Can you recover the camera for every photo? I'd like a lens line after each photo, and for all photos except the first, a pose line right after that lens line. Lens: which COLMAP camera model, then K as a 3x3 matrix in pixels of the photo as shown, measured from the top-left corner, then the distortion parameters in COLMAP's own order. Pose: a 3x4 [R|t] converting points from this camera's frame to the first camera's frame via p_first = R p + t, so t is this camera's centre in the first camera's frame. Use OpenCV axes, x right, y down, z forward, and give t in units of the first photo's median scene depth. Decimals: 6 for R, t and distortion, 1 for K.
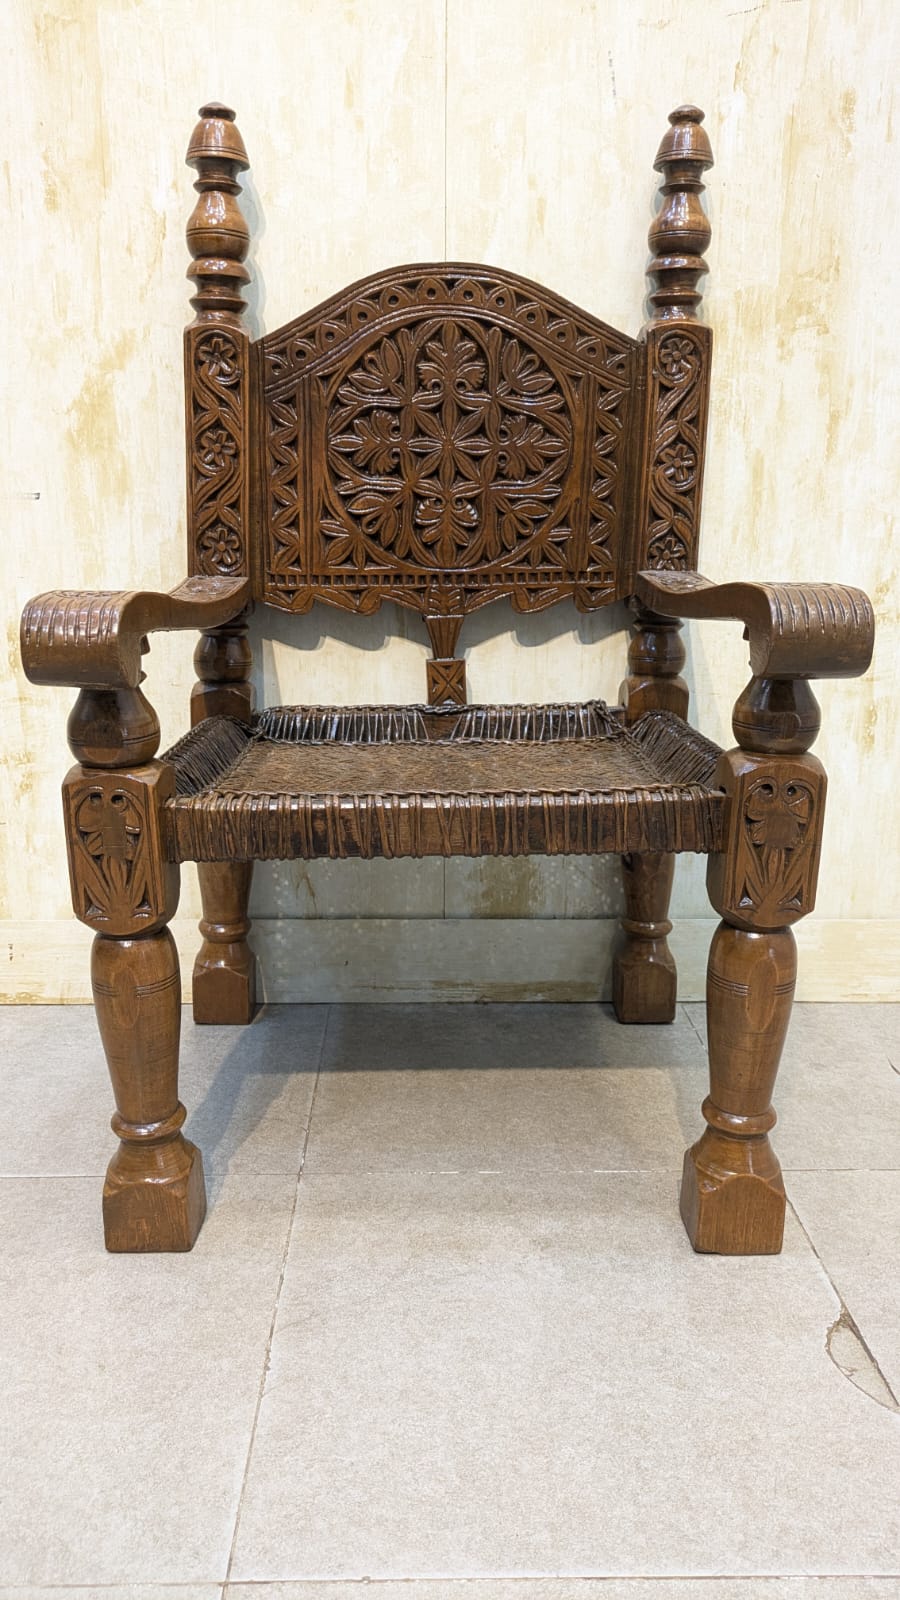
lens RADIAL K [[1188.1, 0, 433.5], [0, 1188.1, 817.6], [0, 0, 1]] dist [0.056632, -0.068181]
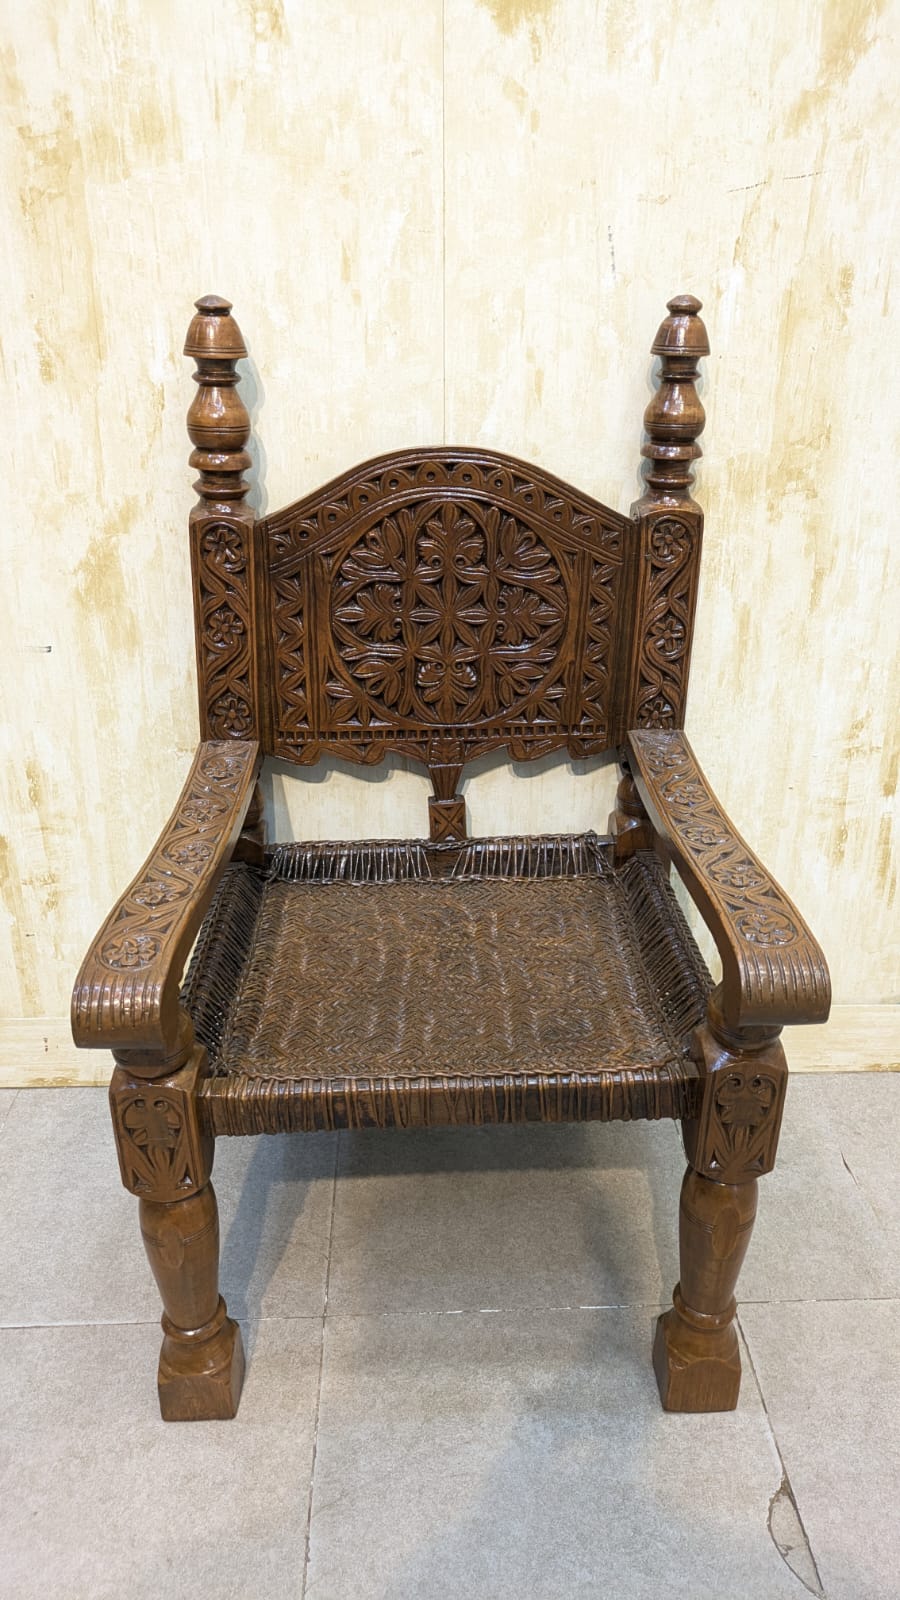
lens RADIAL K [[1183.5, 0, 459.8], [0, 1183.5, 794.5], [0, 0, 1]] dist [0.059702, -0.071119]
pose [[0.999578, -0.009381, 0.027486, -0.007447], [0.004585, 0.985497, 0.169630, -0.333783], [-0.028678, -0.169432, 0.985124, -0.041990]]
